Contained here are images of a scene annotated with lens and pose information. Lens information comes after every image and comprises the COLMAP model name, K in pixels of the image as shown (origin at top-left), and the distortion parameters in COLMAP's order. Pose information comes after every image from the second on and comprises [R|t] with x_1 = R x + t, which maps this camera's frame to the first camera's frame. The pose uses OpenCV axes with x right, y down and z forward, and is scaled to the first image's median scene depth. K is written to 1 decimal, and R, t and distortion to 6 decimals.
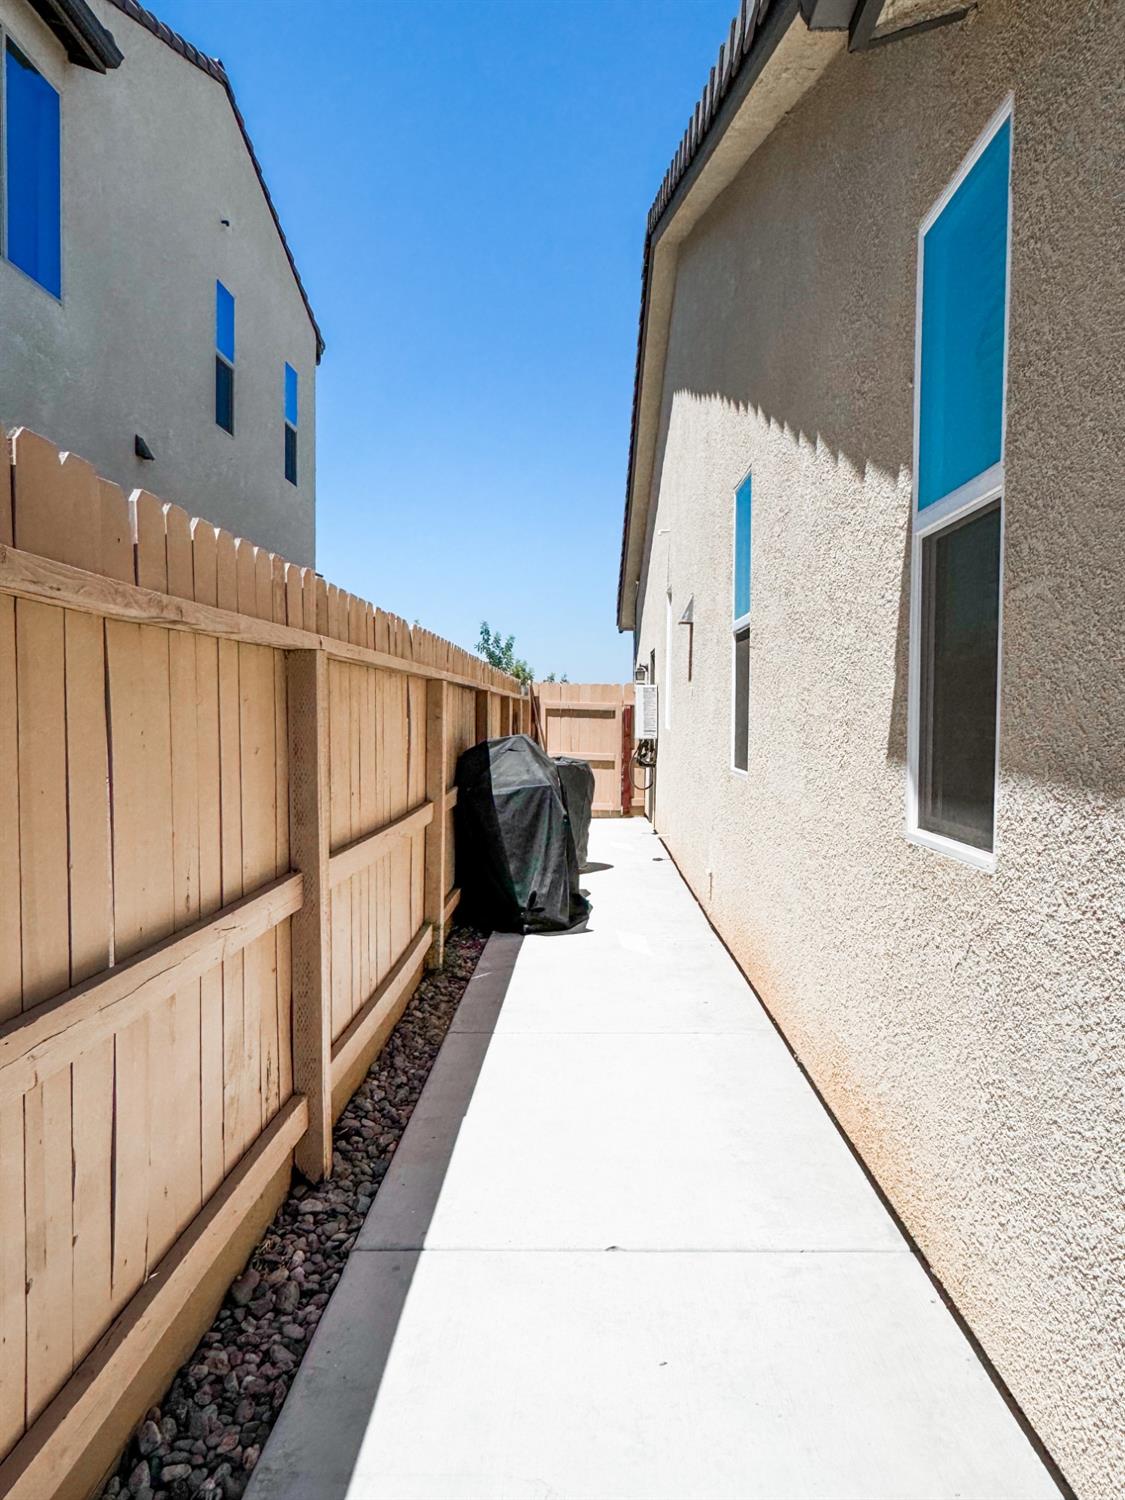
lens RADIAL K [[1092.2, 0, 561.8], [0, 1092.2, 753.3], [0, 0, 1]] dist [0.037877, -0.046521]
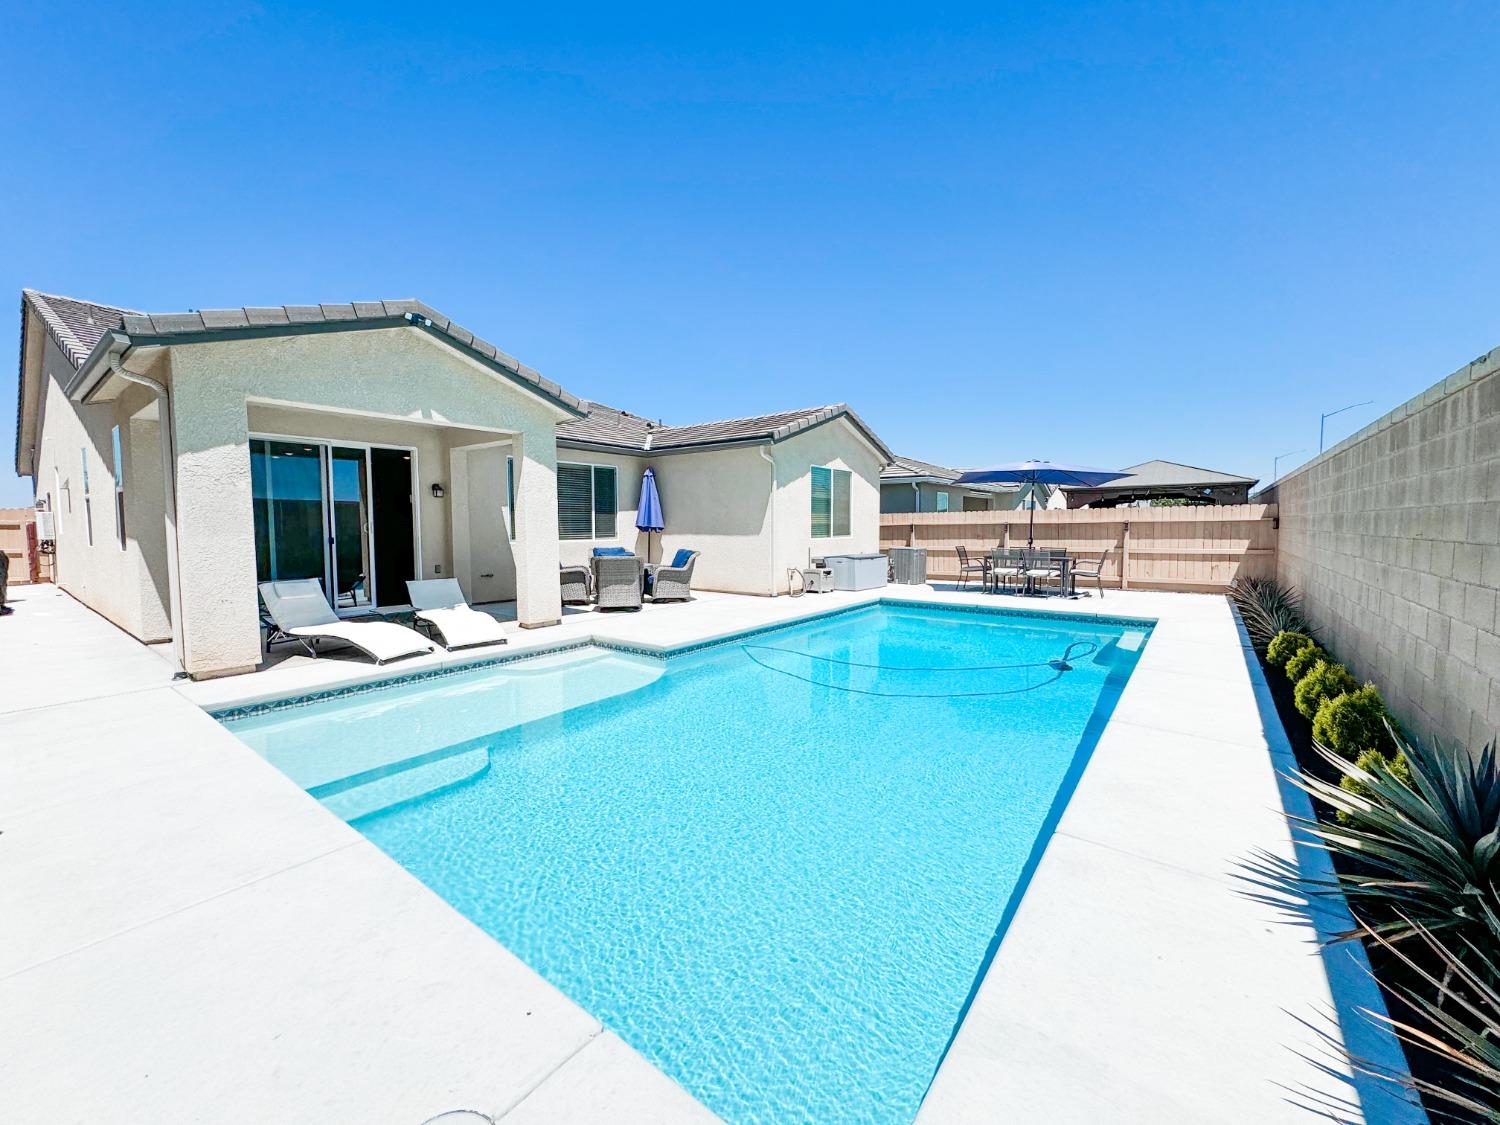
lens RADIAL K [[603.1, 0, 739.1], [0, 603.1, 563.9], [0, 0, 1]] dist [-0.005230, 0.001280]
pose [[0.600716, -0.064060, 0.796892, -0.033705], [0.036969, 0.997944, 0.052354, 0.017622], [-0.798607, -0.001990, 0.601849, -0.571458]]
